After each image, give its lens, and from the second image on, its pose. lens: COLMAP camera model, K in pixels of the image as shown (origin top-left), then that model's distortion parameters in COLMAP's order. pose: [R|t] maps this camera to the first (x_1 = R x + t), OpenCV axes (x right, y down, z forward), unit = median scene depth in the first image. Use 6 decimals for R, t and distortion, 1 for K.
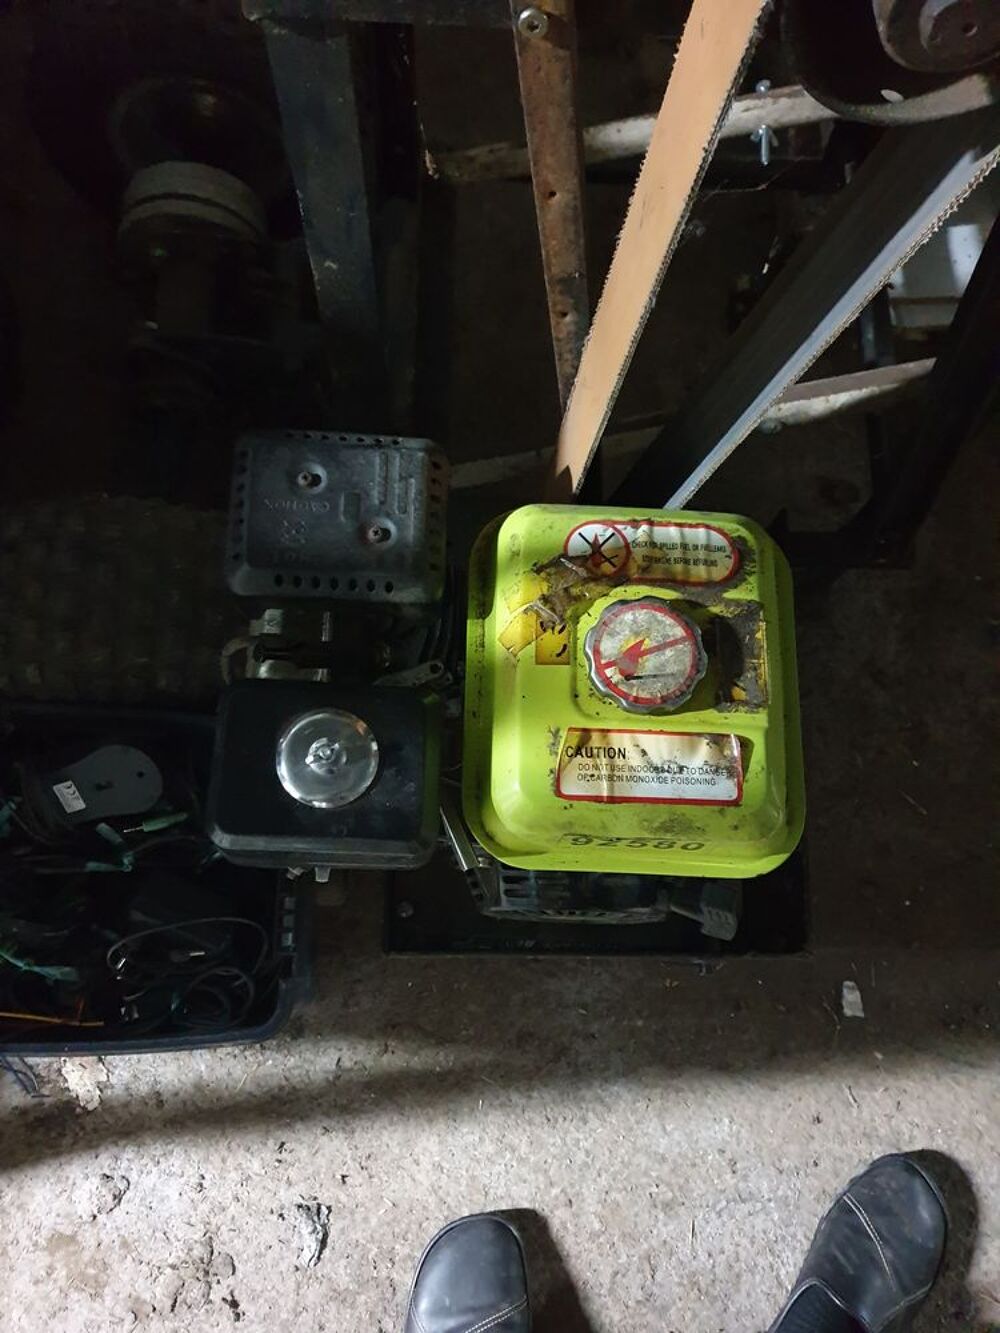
lens RADIAL K [[1146.0, 0, 500.0], [0, 1146.0, 666.5], [0, 0, 1]] dist [0.010451, -0.092195]
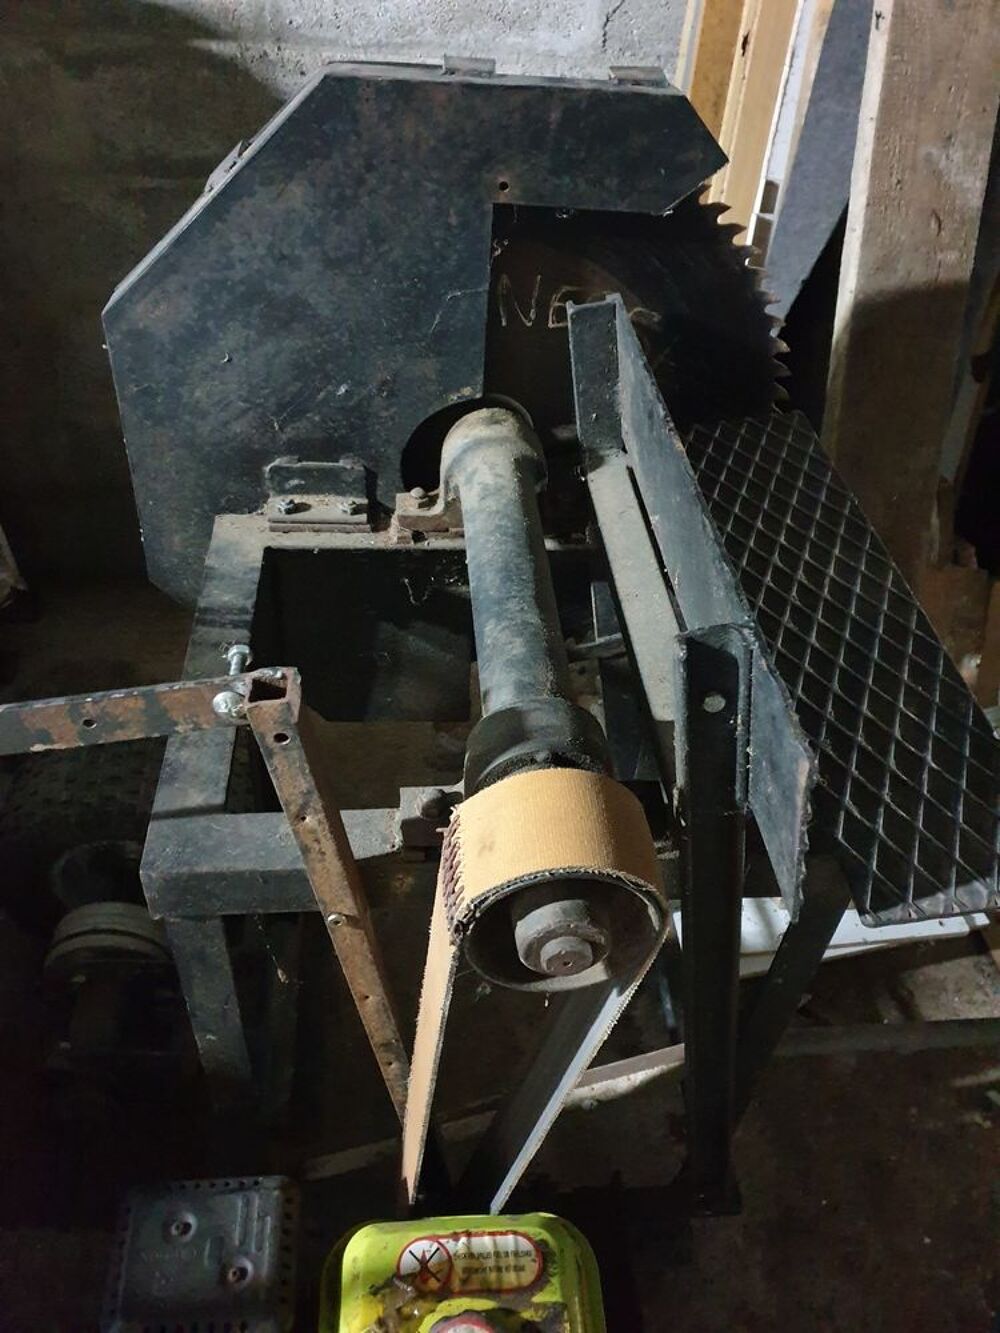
lens RADIAL K [[1031.6, 0, 500.0], [0, 1031.6, 666.5], [0, 0, 1]] dist [-0.001842, 0.010421]
pose [[0.992873, -0.038056, 0.112940, 0.065174], [0.092558, 0.843205, -0.529565, -0.051496], [-0.075078, 0.536244, 0.840717, -0.253486]]
